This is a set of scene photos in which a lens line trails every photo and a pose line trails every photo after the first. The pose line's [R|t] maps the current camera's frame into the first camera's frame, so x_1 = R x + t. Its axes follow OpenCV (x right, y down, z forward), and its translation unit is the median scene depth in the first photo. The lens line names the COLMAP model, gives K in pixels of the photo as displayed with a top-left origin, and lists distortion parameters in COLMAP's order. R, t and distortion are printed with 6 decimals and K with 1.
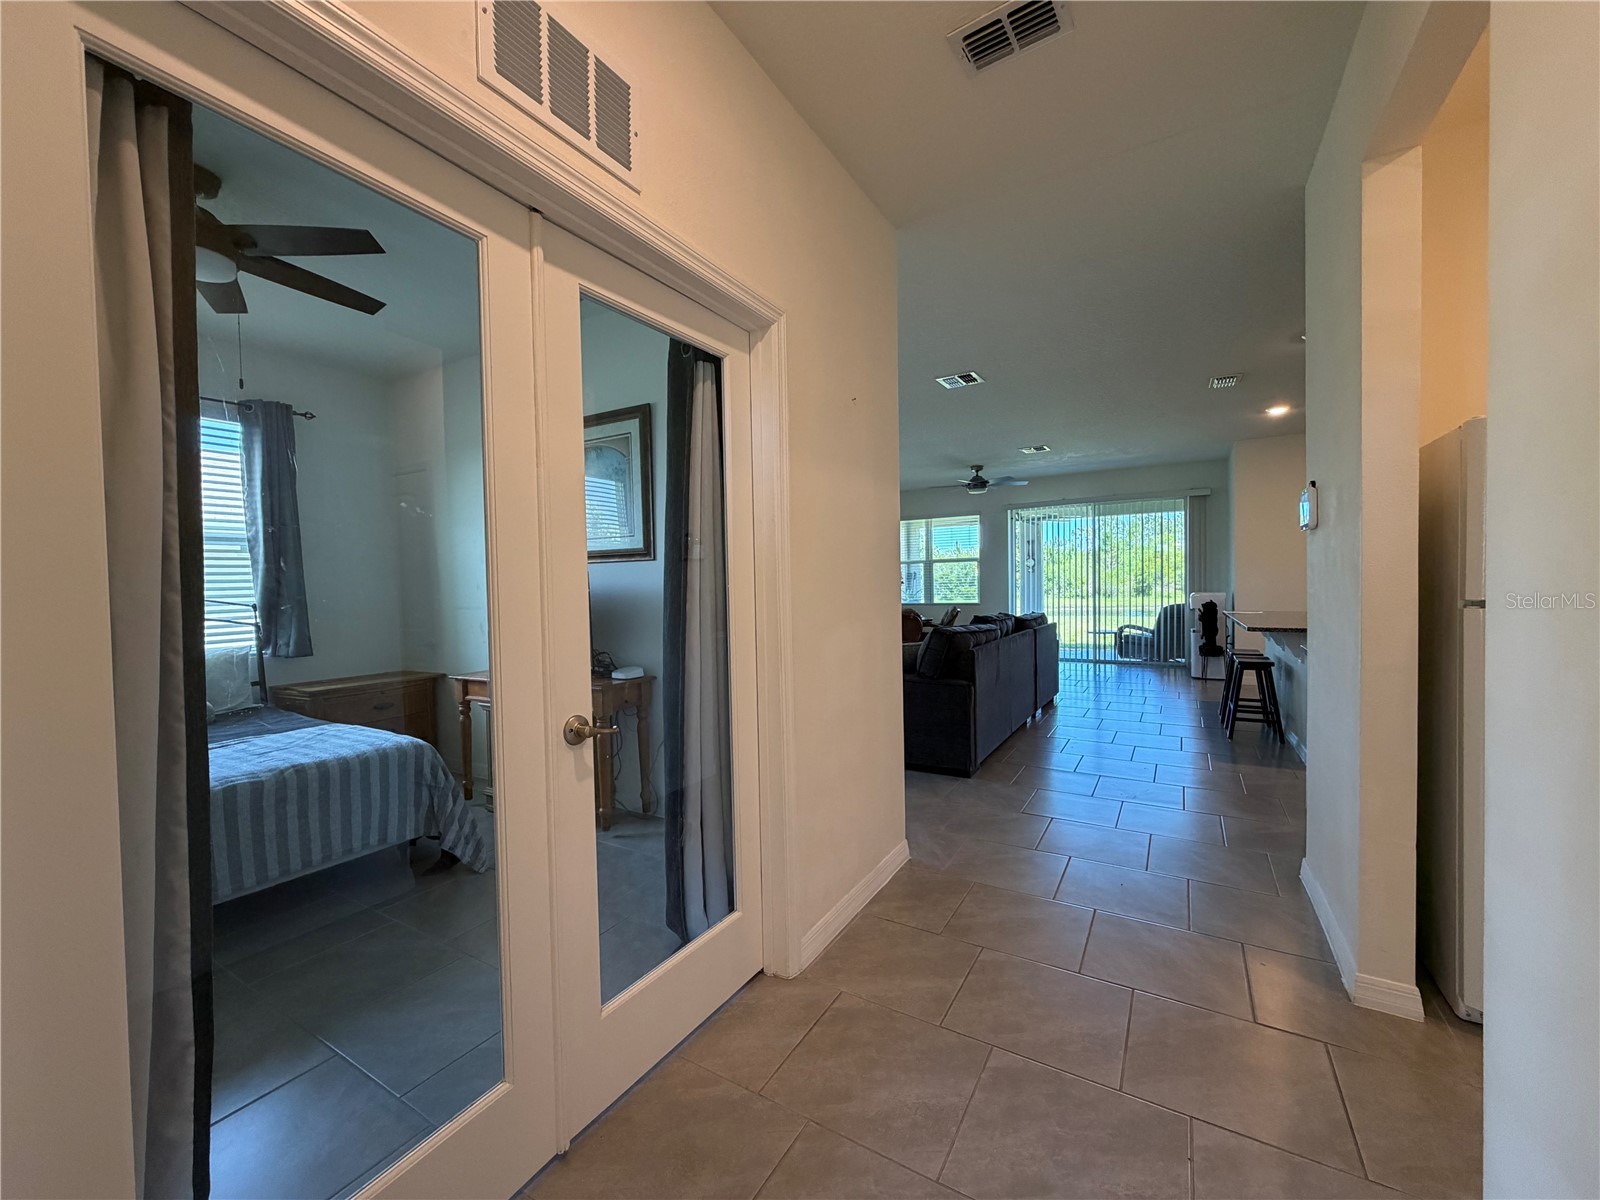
lens RADIAL K [[640.3, 0, 794.8], [0, 640.3, 602.9], [0, 0, 1]] dist [-0.000251, -0.000238]
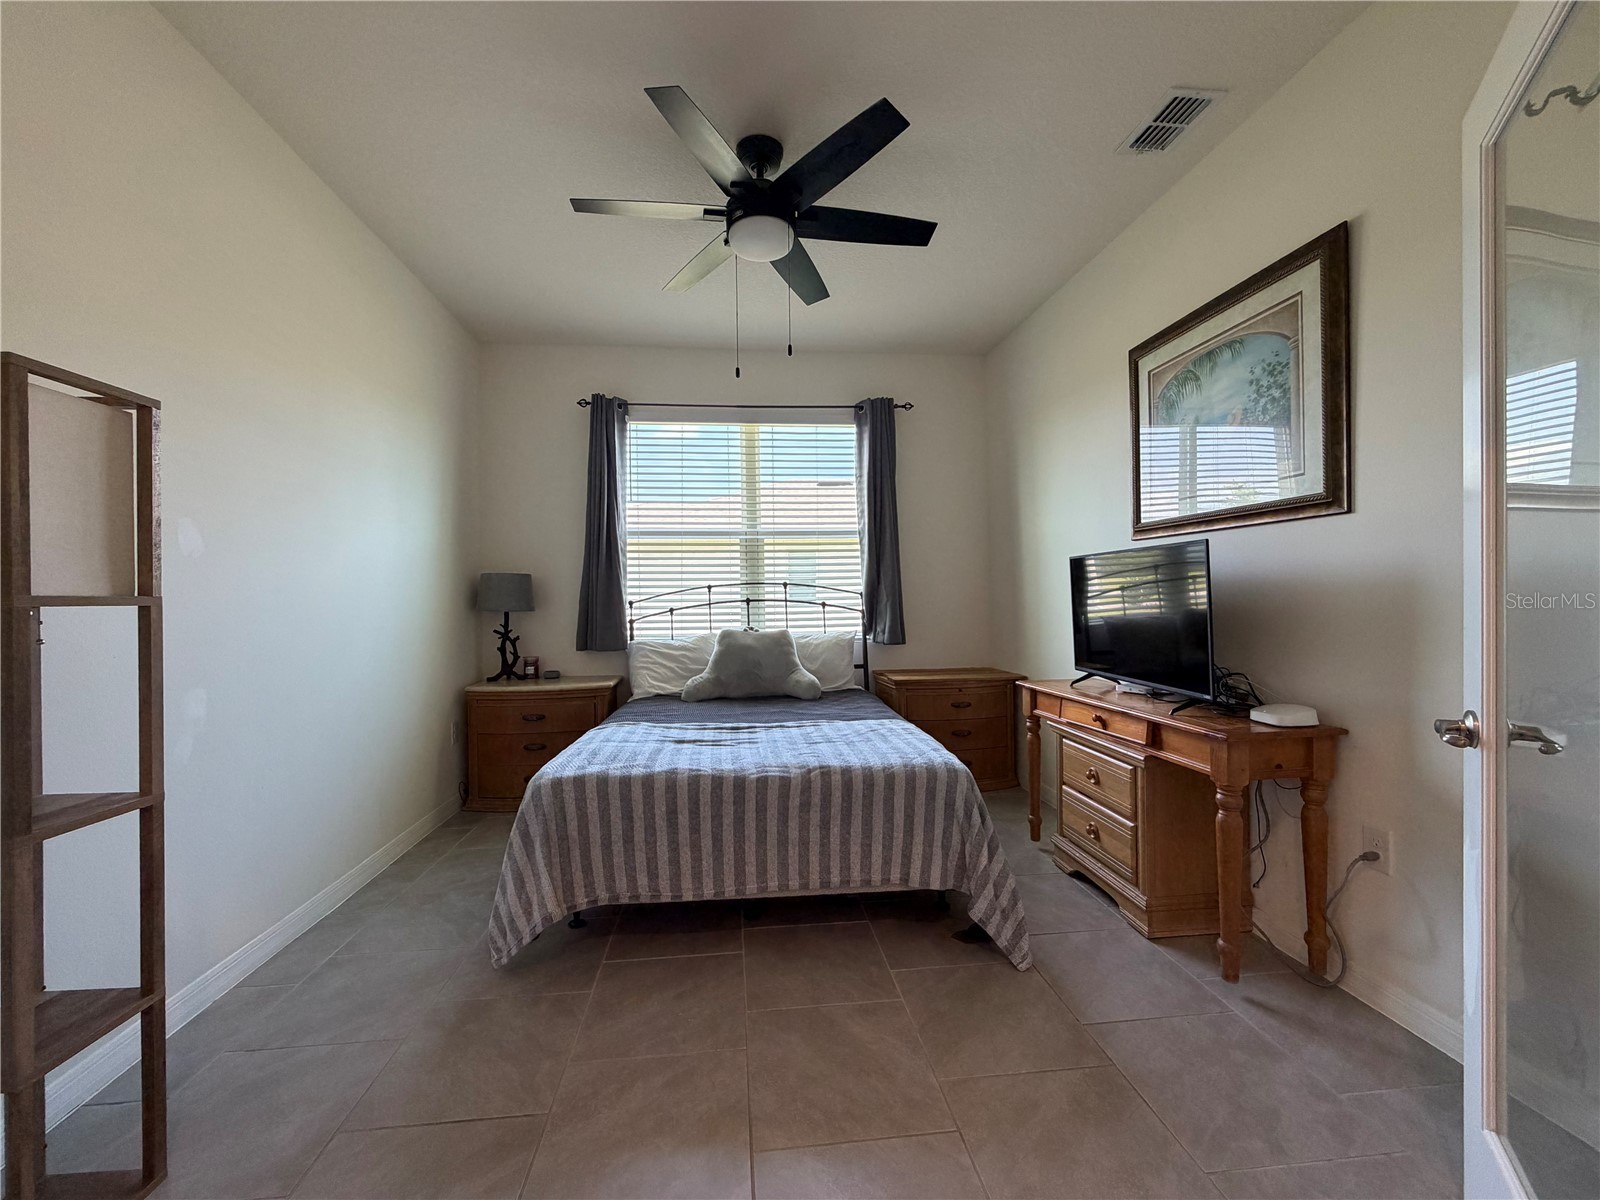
lens RADIAL K [[637.0, 0, 796.2], [0, 637.0, 601.0], [0, 0, 1]] dist [0.000264, 0.000221]
pose [[0.606751, 0.019421, -0.794655, -0.076418], [-0.022184, 0.999726, 0.007494, 0.013198], [0.794582, 0.013082, 0.607015, 0.314478]]
